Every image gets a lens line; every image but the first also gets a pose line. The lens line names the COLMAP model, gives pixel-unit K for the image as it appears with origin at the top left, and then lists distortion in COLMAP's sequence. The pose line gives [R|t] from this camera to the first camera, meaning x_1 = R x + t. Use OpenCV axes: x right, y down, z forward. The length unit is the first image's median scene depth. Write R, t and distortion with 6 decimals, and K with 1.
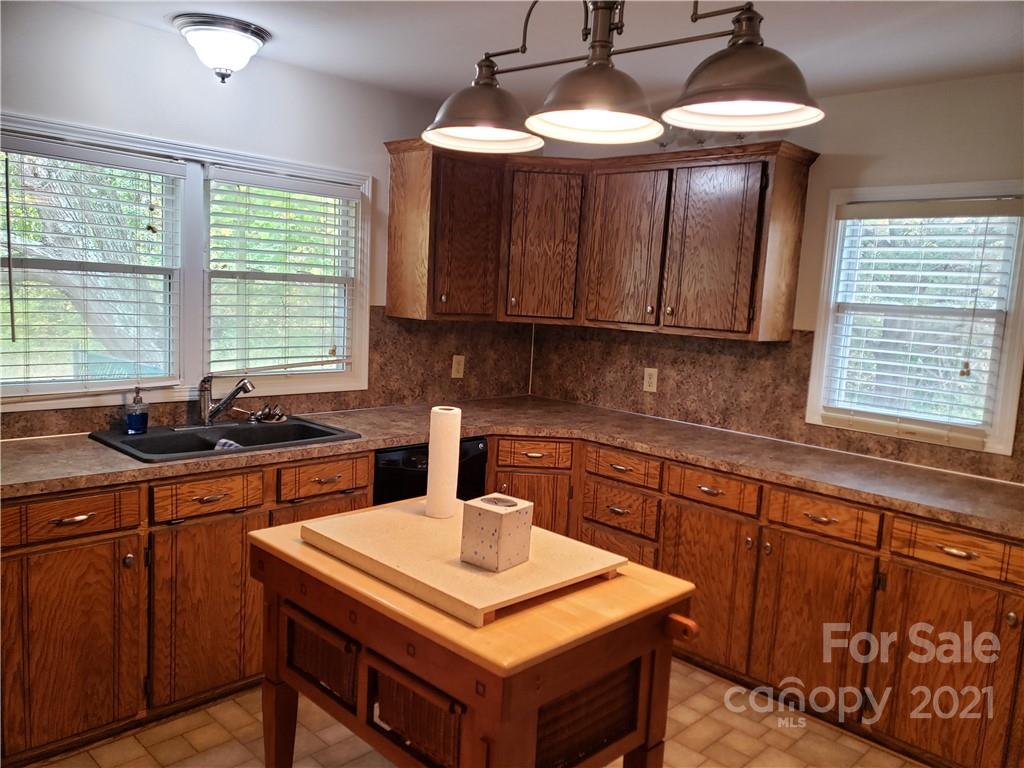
lens RADIAL K [[784.7, 0, 513.3], [0, 784.7, 392.3], [0, 0, 1]] dist [0.027111, -0.006591]
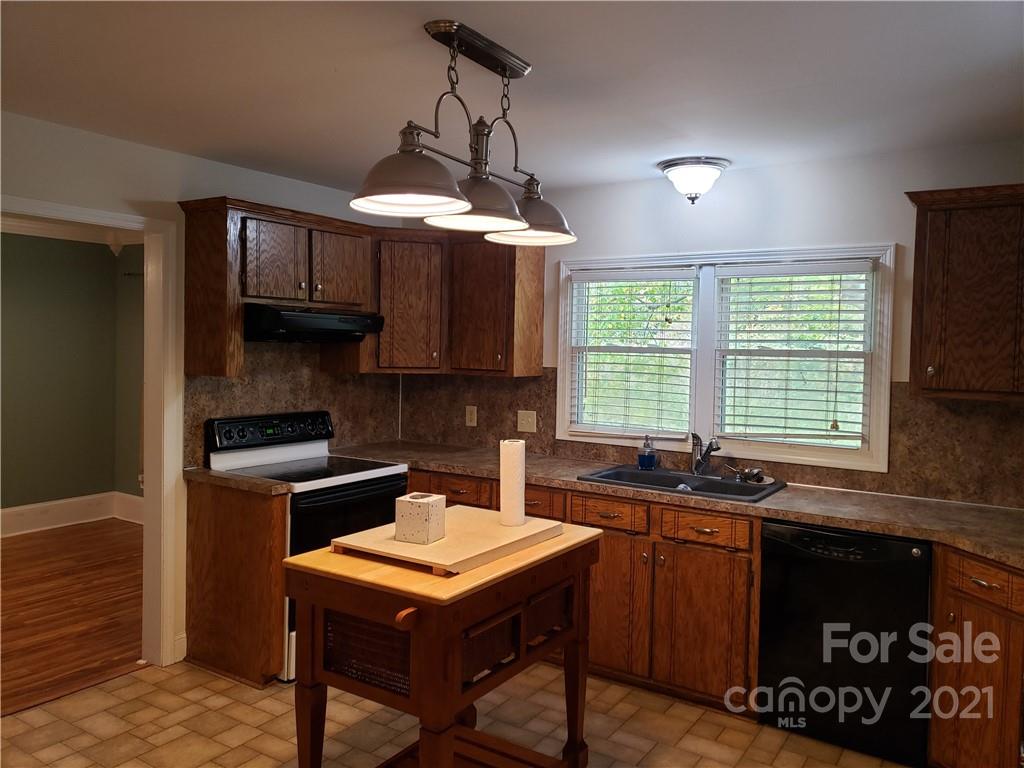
lens RADIAL K [[784.7, 0, 514.1], [0, 784.7, 376.1], [0, 0, 1]] dist [0.027111, -0.006591]
pose [[0.186706, -0.012064, -0.982342, 0.671179], [-0.140773, 0.989277, -0.038905, -0.019287], [0.972278, 0.145551, 0.183005, 0.421754]]
